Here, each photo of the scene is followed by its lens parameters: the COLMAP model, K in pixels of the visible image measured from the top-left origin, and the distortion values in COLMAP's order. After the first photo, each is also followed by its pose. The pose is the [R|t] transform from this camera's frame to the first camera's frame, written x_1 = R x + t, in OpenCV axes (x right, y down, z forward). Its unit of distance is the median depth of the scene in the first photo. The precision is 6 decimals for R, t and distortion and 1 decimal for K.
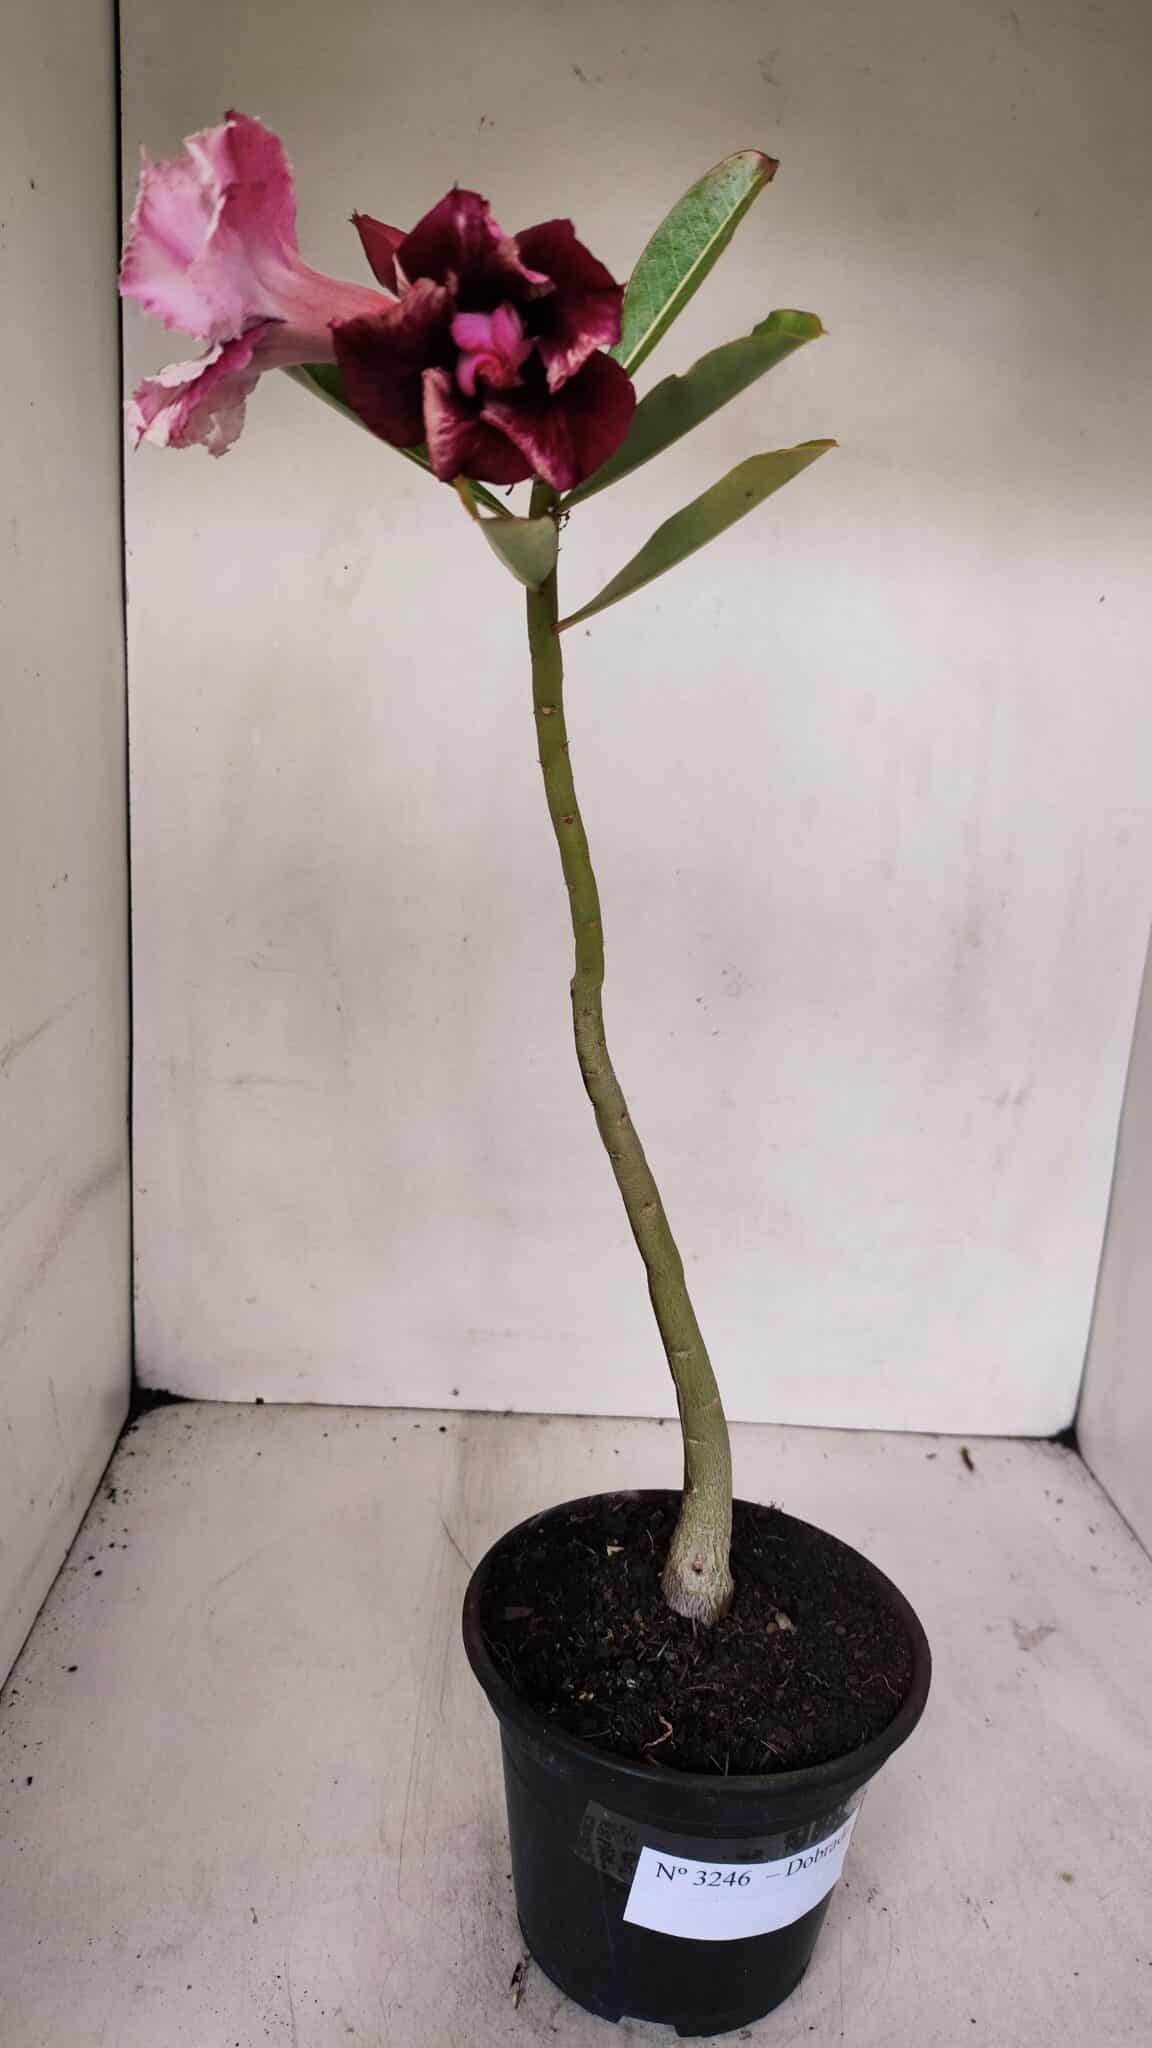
lens RADIAL K [[1560.5, 0, 577.9], [0, 1560.5, 996.9], [0, 0, 1]] dist [0.044473, -0.080816]
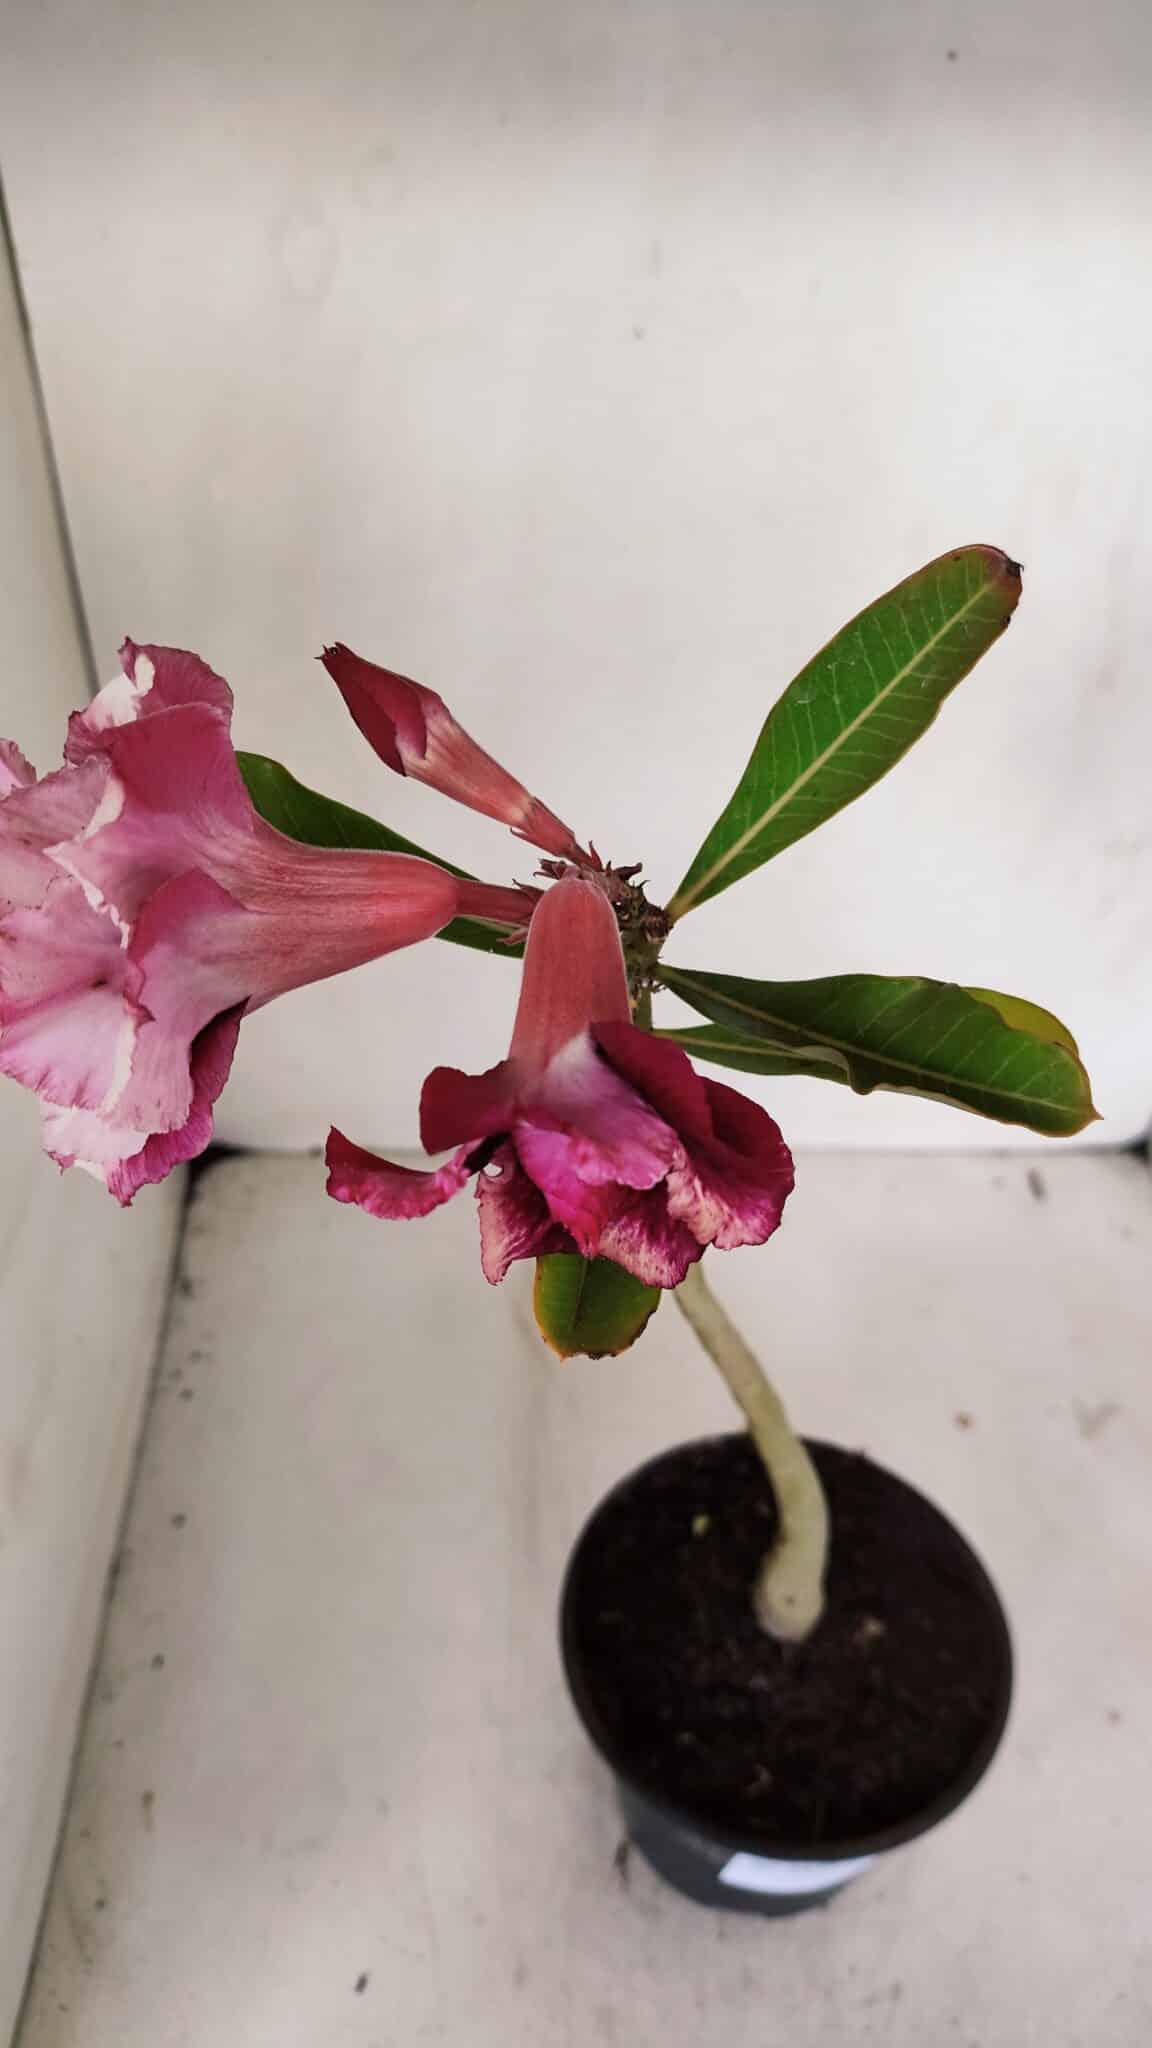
lens RADIAL K [[1560.5, 0, 581.5], [0, 1560.5, 1023.1], [0, 0, 1]] dist [0.044473, -0.080816]
pose [[0.999253, -0.032526, -0.020867, -0.022904], [0.038471, 0.888278, 0.457692, -0.404400], [0.003649, -0.458153, 0.888866, 0.253746]]
